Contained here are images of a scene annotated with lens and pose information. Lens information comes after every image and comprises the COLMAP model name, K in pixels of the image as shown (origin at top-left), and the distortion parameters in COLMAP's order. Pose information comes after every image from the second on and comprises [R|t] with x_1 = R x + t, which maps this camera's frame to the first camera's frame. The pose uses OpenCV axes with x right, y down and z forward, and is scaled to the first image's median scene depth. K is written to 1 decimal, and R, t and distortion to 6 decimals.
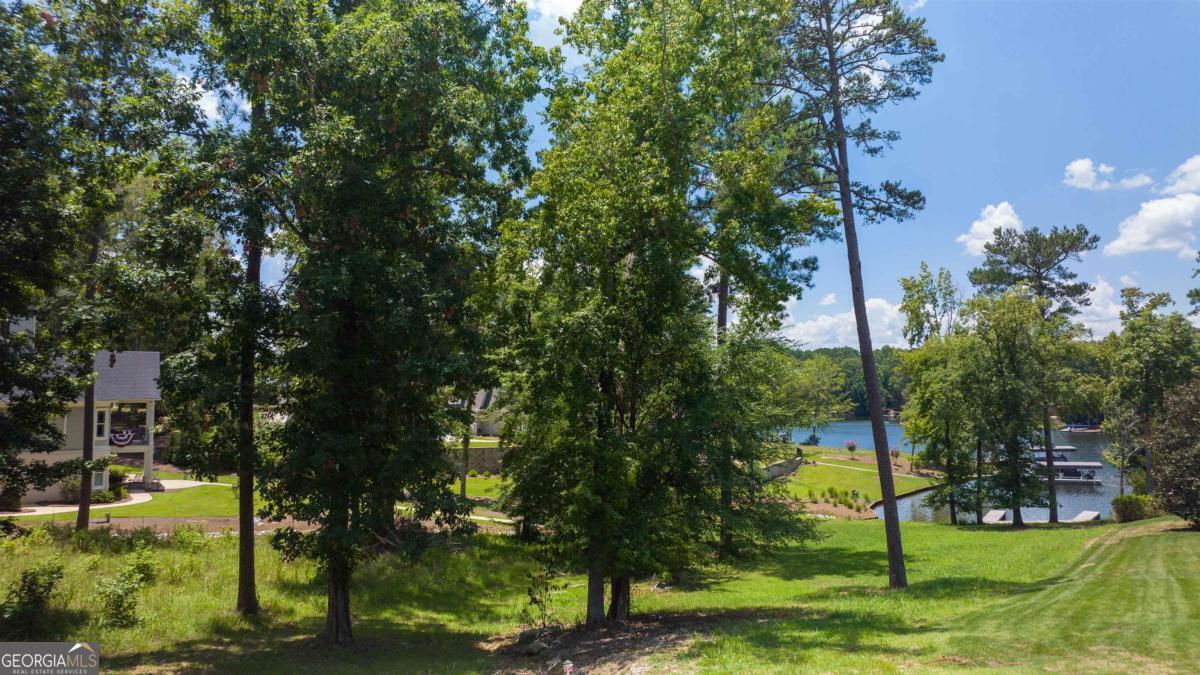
lens RADIAL K [[863.9, 0, 600.0], [0, 863.9, 337.5], [0, 0, 1]] dist [-0.002206, 0.004812]
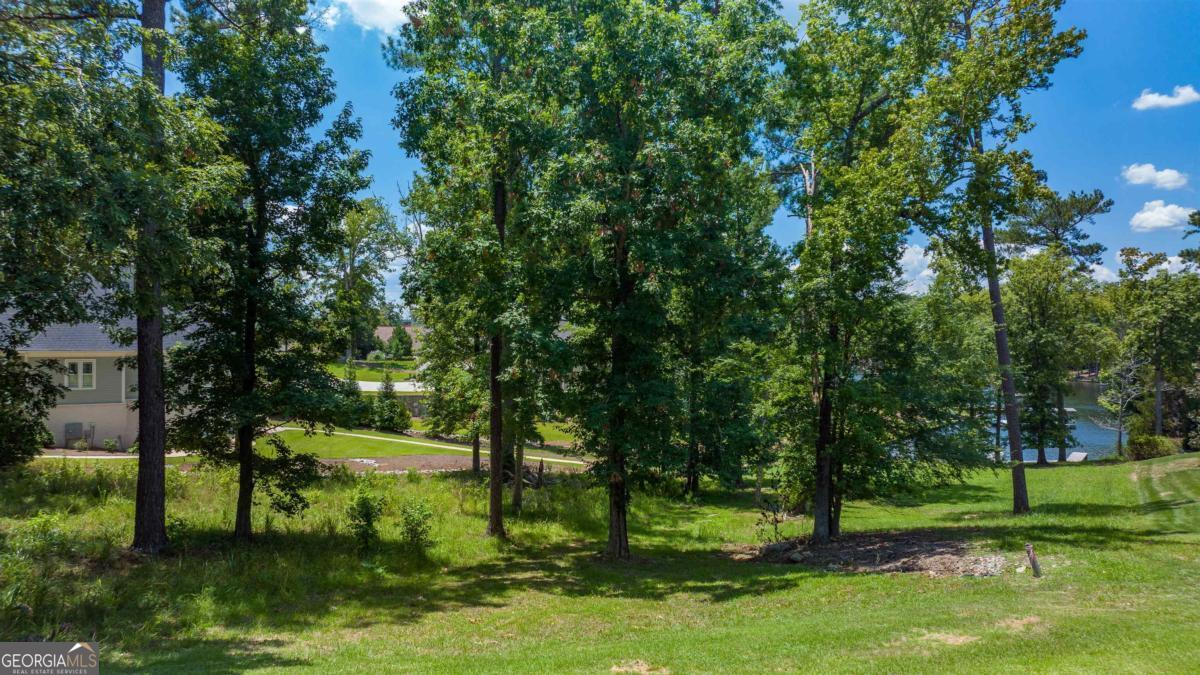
lens RADIAL K [[863.9, 0, 600.0], [0, 863.9, 337.5], [0, 0, 1]] dist [-0.002206, 0.004812]
pose [[0.998246, 0.004520, 0.059026, -0.127845], [-0.008092, 0.998141, 0.060409, -0.005975], [-0.058643, -0.060781, 0.996427, -0.053066]]
